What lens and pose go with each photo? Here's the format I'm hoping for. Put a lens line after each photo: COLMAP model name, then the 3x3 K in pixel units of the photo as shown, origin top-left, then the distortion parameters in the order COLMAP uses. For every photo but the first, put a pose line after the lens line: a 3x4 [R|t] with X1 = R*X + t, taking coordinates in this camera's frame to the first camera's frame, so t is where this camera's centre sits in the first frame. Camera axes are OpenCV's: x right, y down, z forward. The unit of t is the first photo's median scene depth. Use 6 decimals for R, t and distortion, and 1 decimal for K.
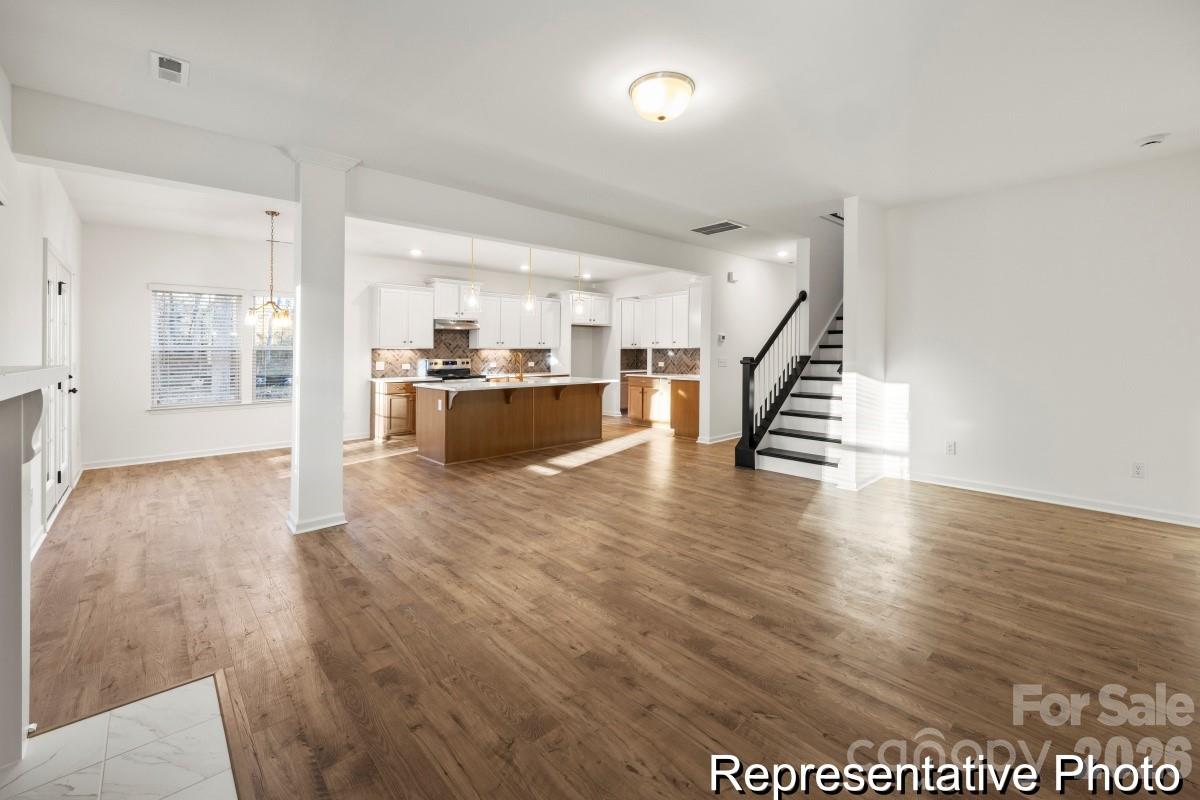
lens RADIAL K [[511.0, 0, 602.9], [0, 511.0, 354.3], [0, 0, 1]] dist [-0.018990, -0.000016]
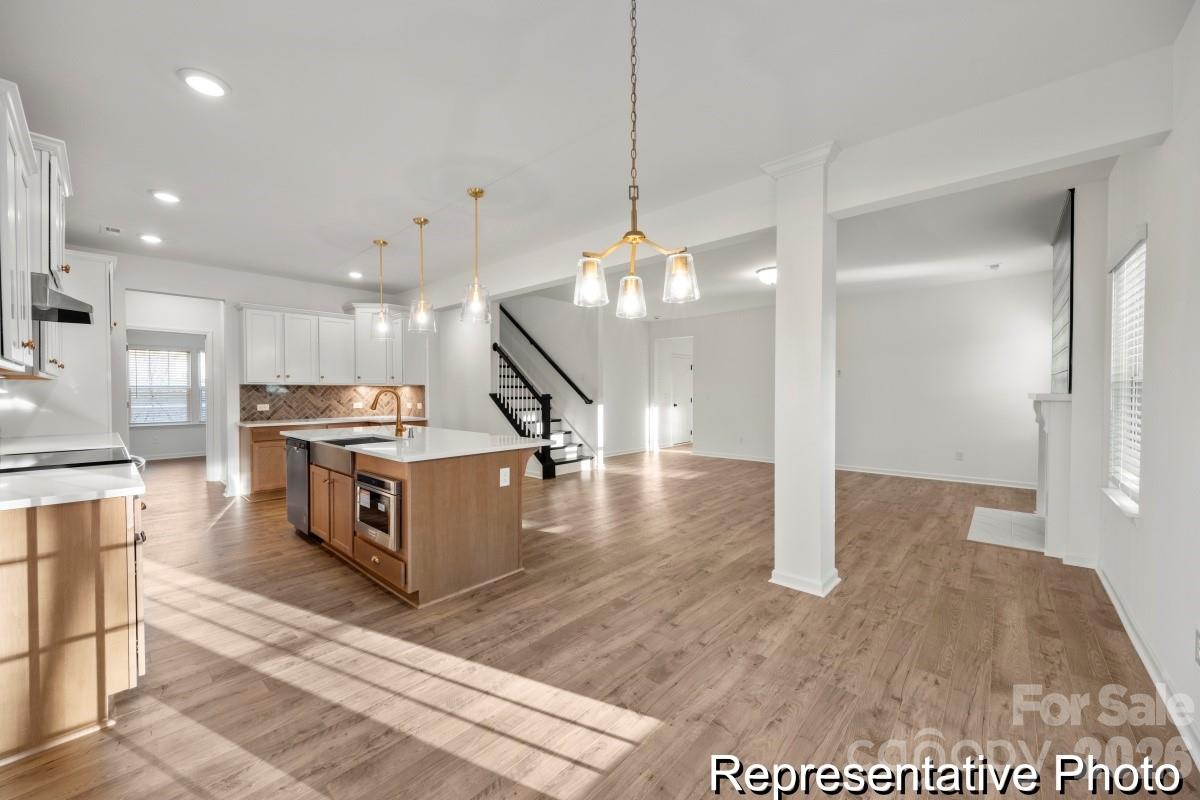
lens RADIAL K [[451.7, 0, 603.7], [0, 451.7, 391.2], [0, 0, 1]] dist [0.009810, 0.000022]
pose [[-0.111856, -0.004720, 0.993713, -0.919239], [-0.000718, 0.999989, 0.004669, -0.009857], [-0.993724, -0.000191, -0.111858, 0.998435]]
